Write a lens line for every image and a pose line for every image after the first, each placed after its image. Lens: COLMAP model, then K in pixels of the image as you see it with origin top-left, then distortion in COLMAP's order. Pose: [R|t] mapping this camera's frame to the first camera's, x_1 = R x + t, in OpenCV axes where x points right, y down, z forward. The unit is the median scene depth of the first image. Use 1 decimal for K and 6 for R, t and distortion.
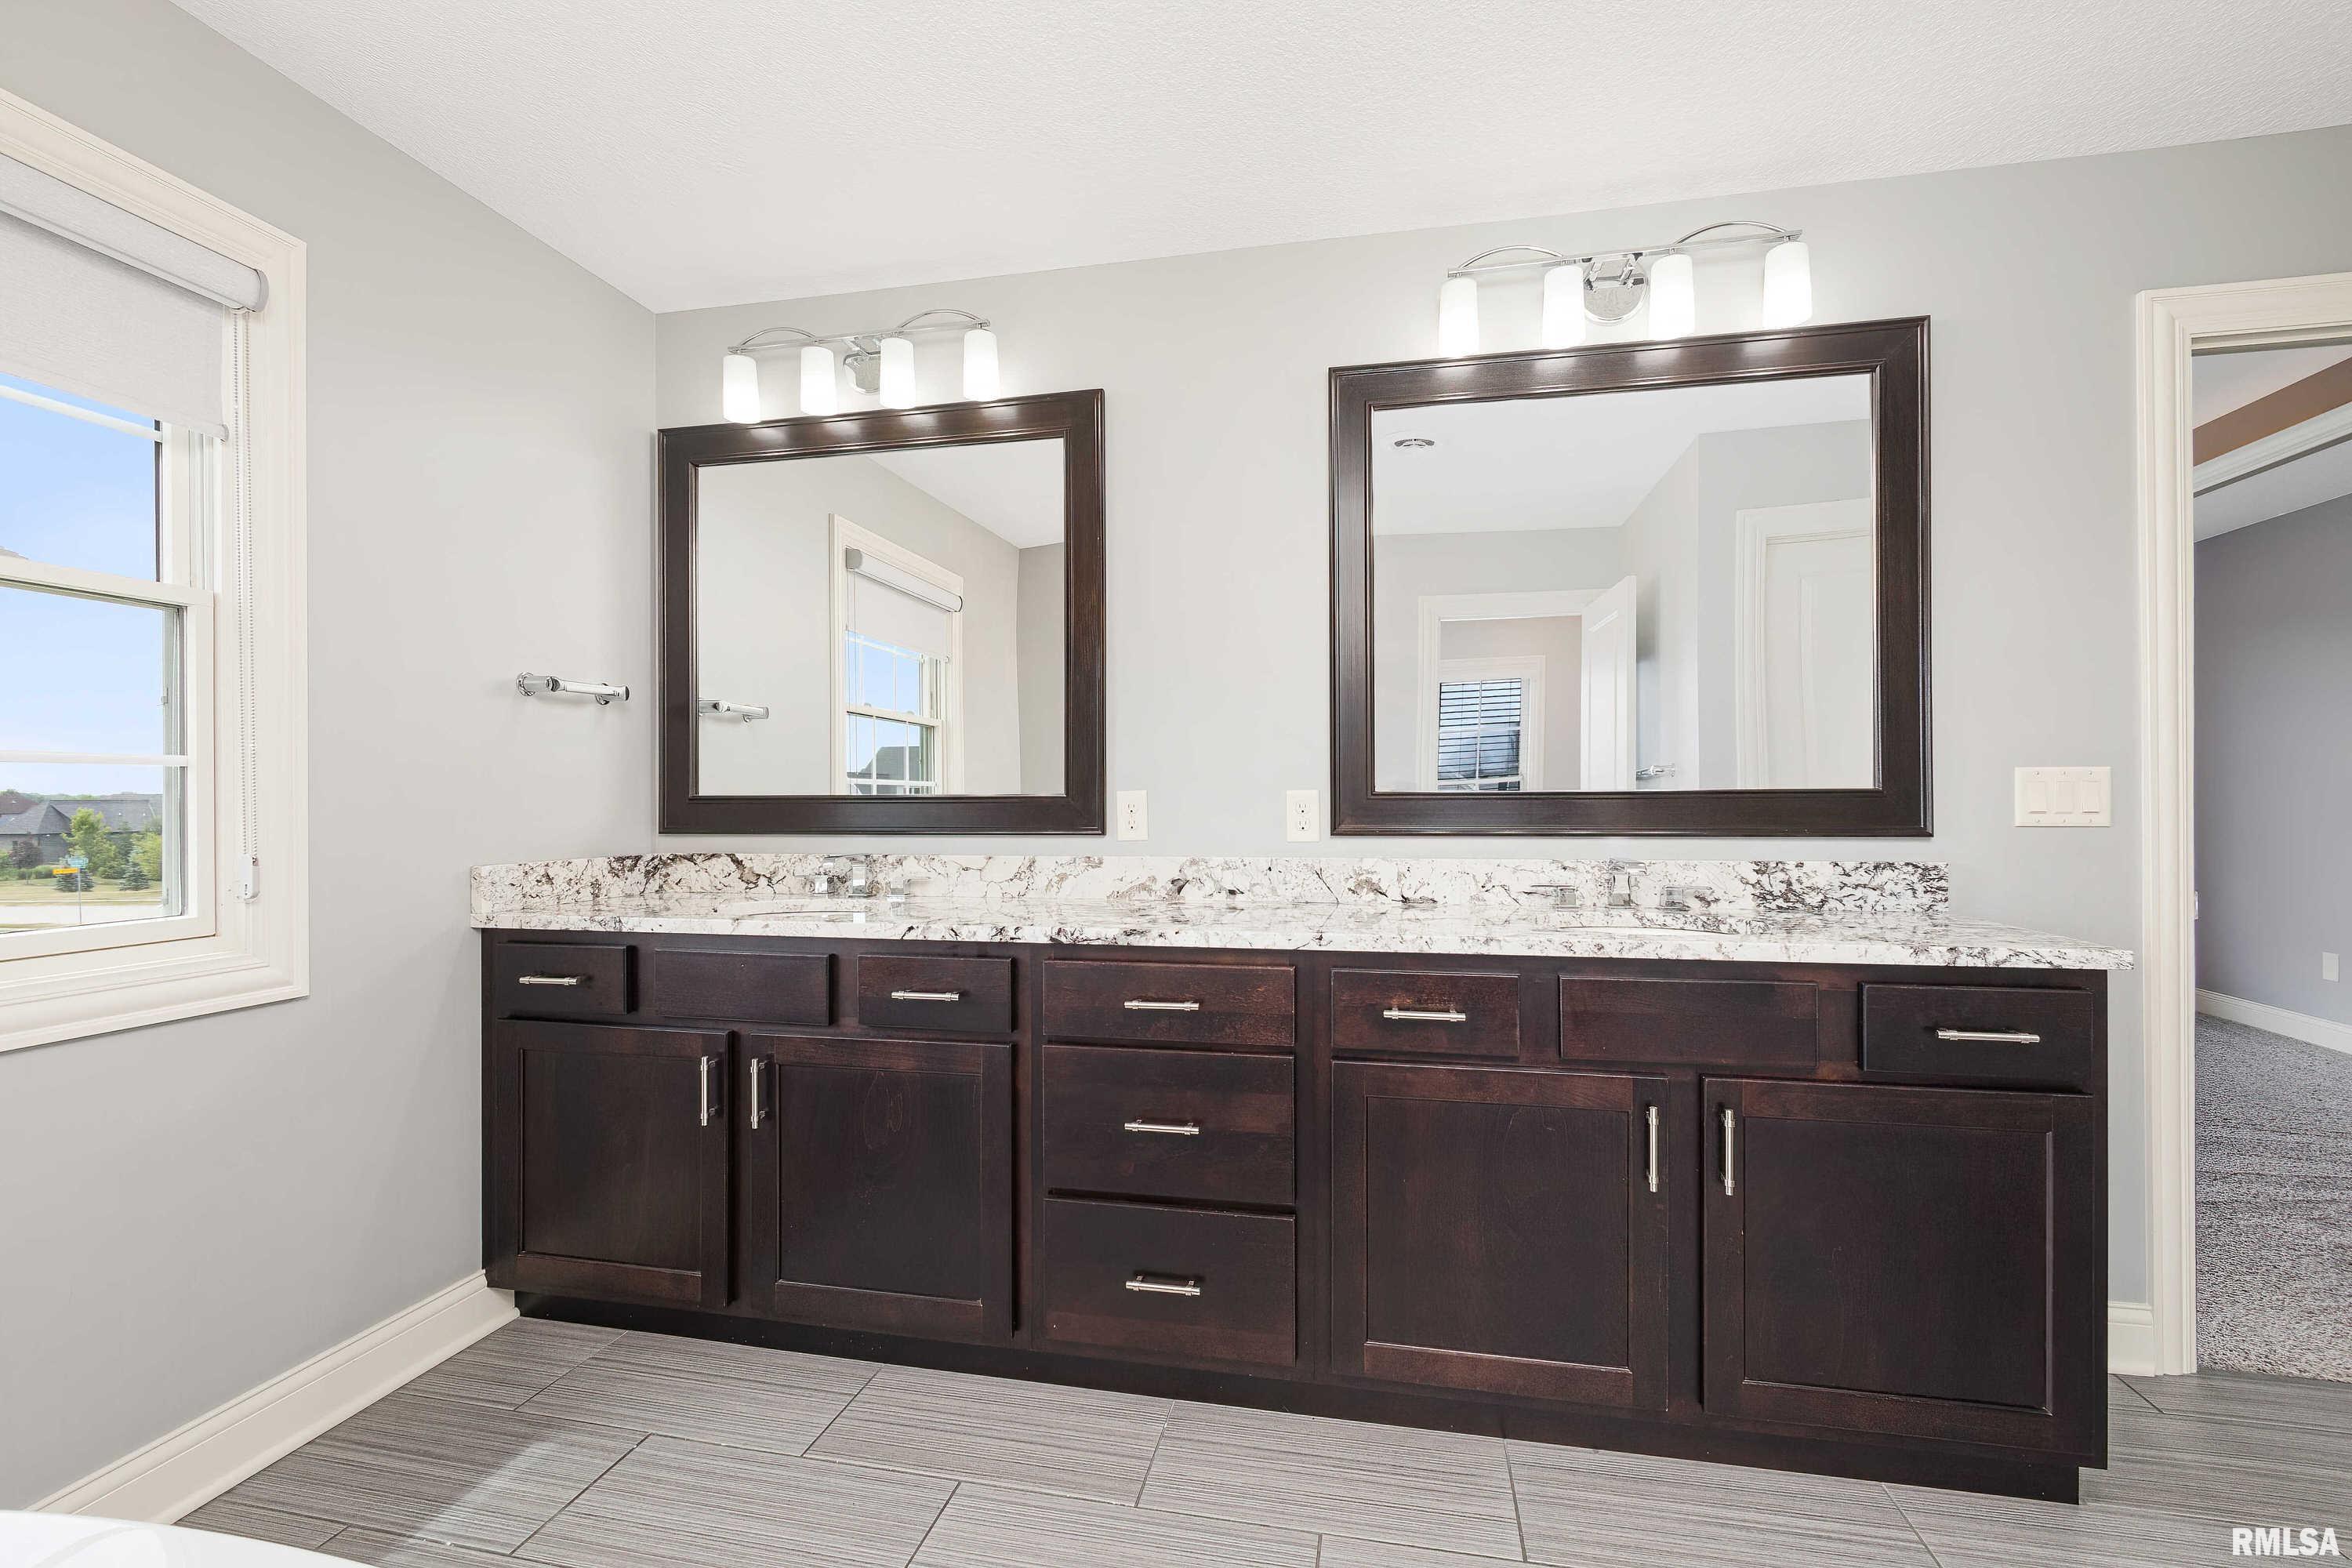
lens RADIAL K [[1087.1, 0, 1165.8], [0, 1087.1, 787.0], [0, 0, 1]] dist [0.001712, 0.000133]
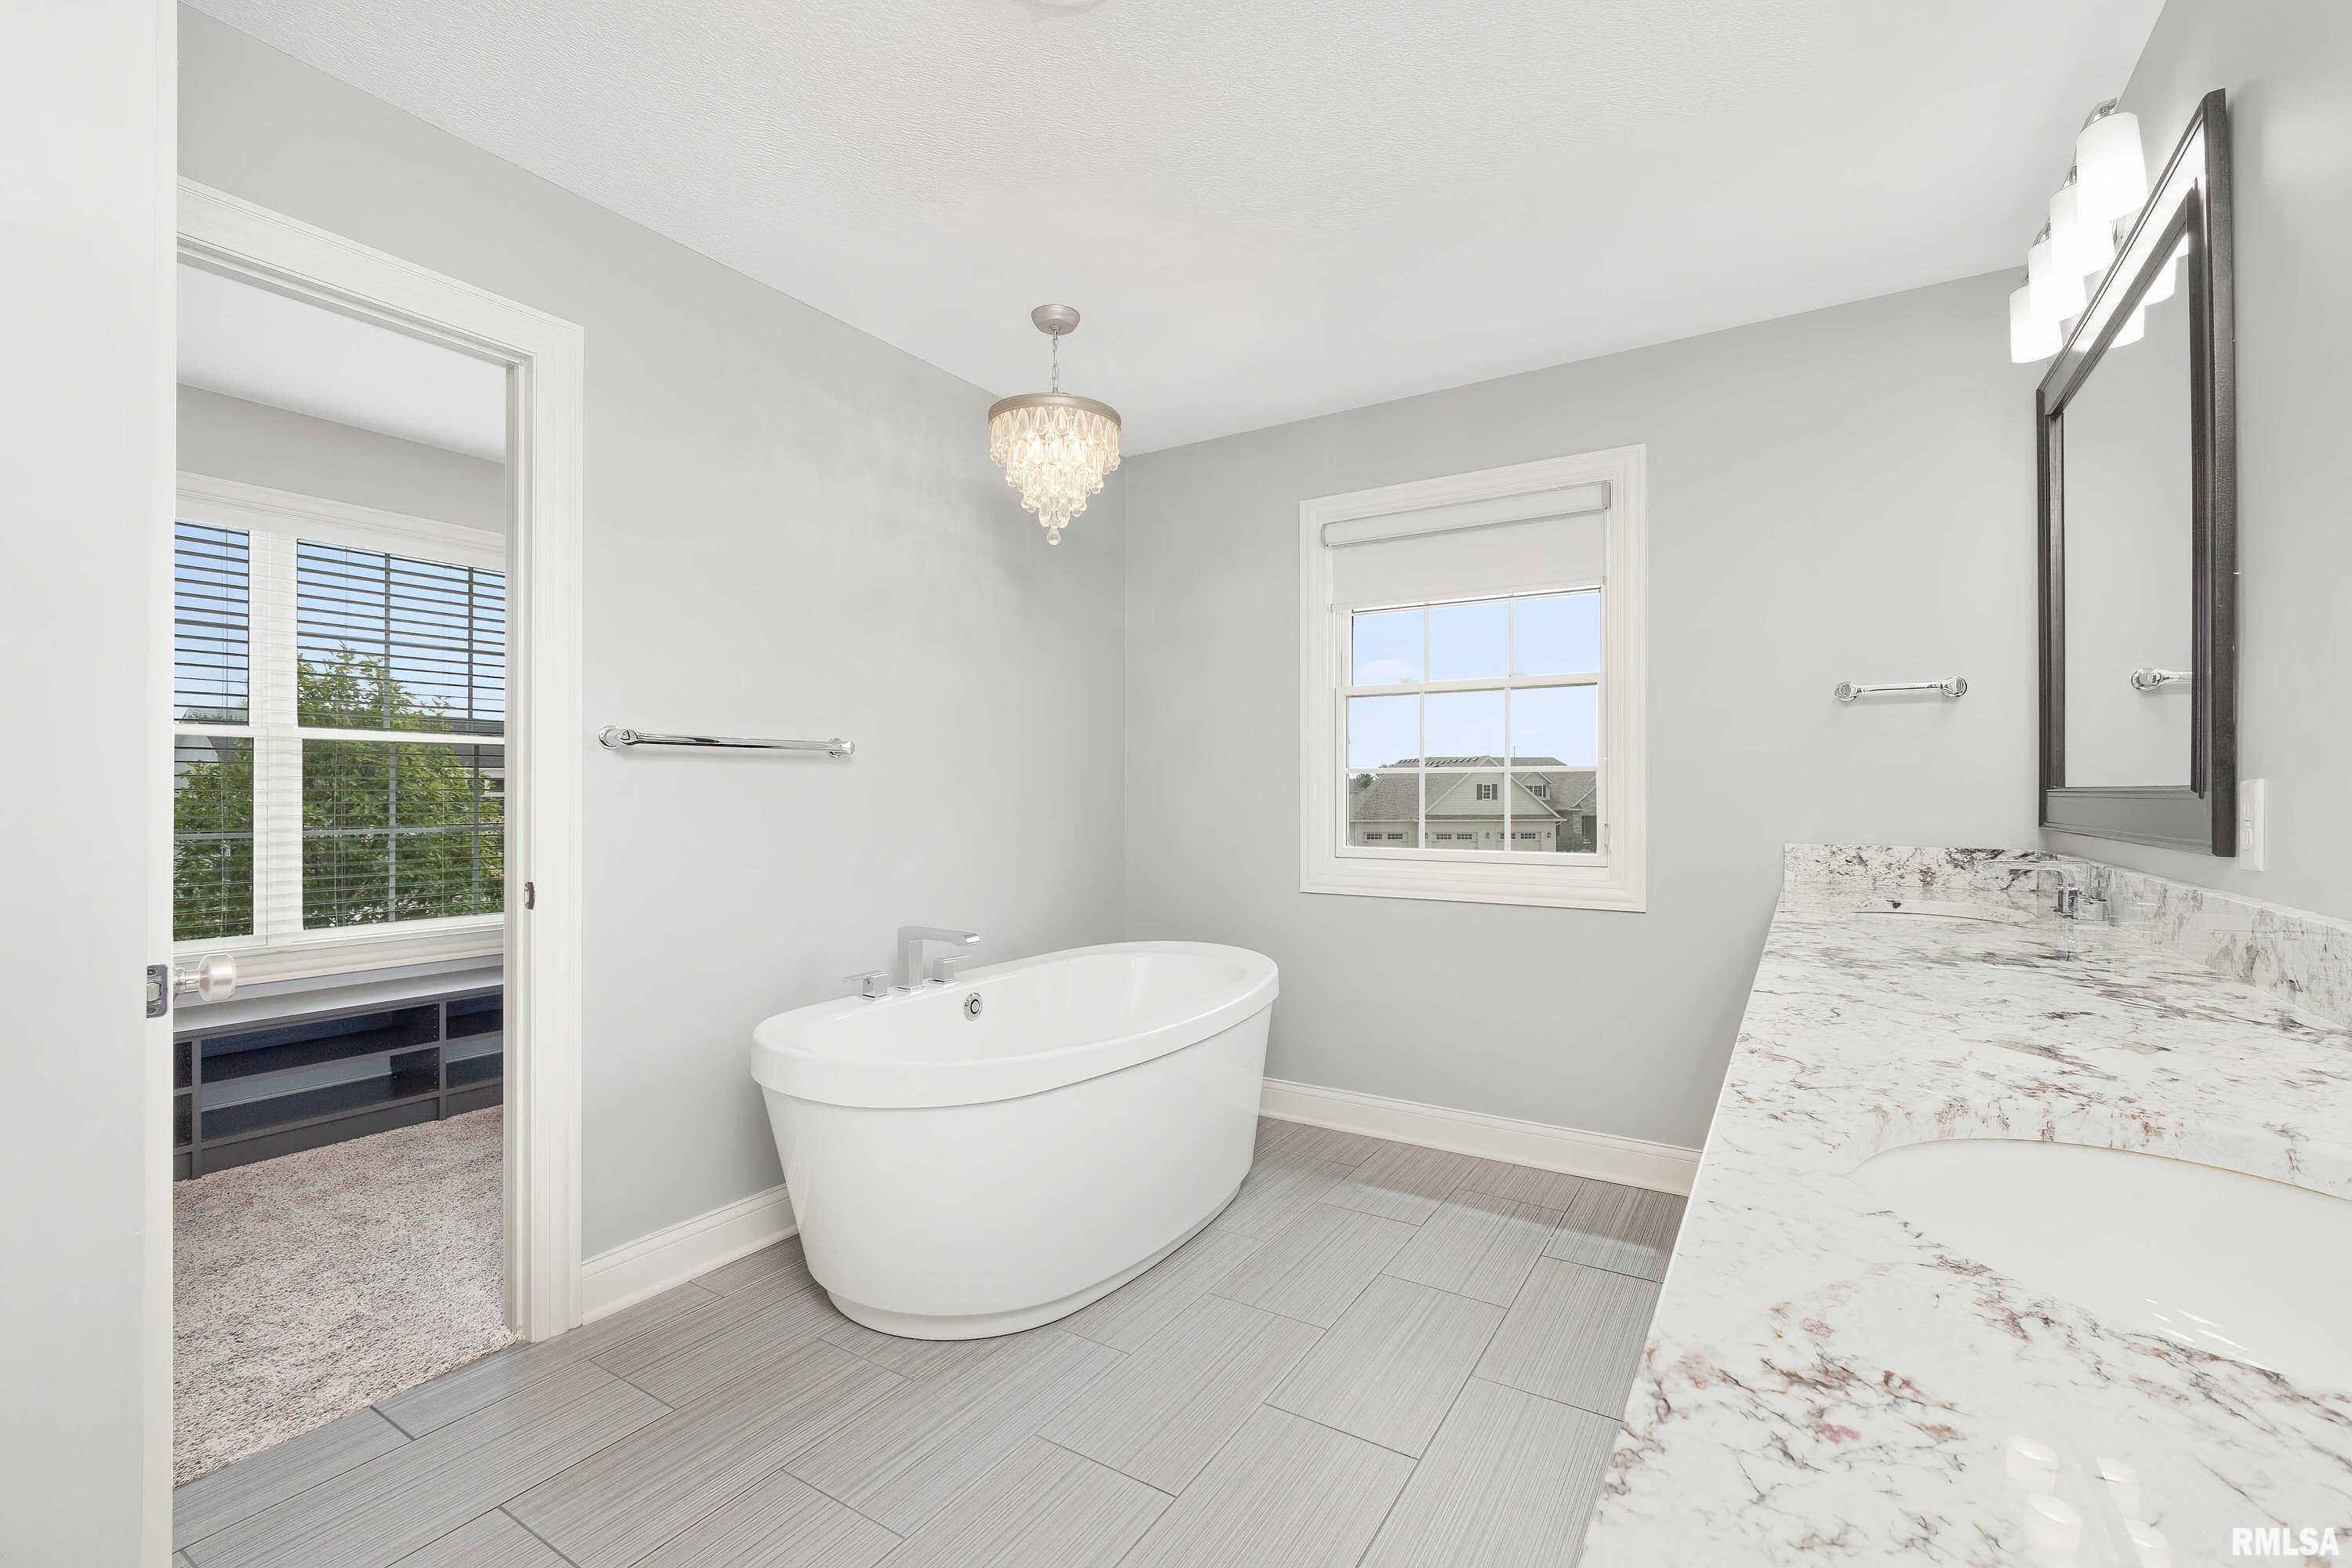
lens RADIAL K [[1018.6, 0, 1172.1], [0, 1018.6, 791.2], [0, 0, 1]] dist [0.000609, 0.000028]
pose [[-0.349162, 0.000475, -0.937062, 0.669504], [0.007306, 0.999971, -0.002216, 0.008322], [0.937034, -0.007620, -0.349155, 0.676184]]
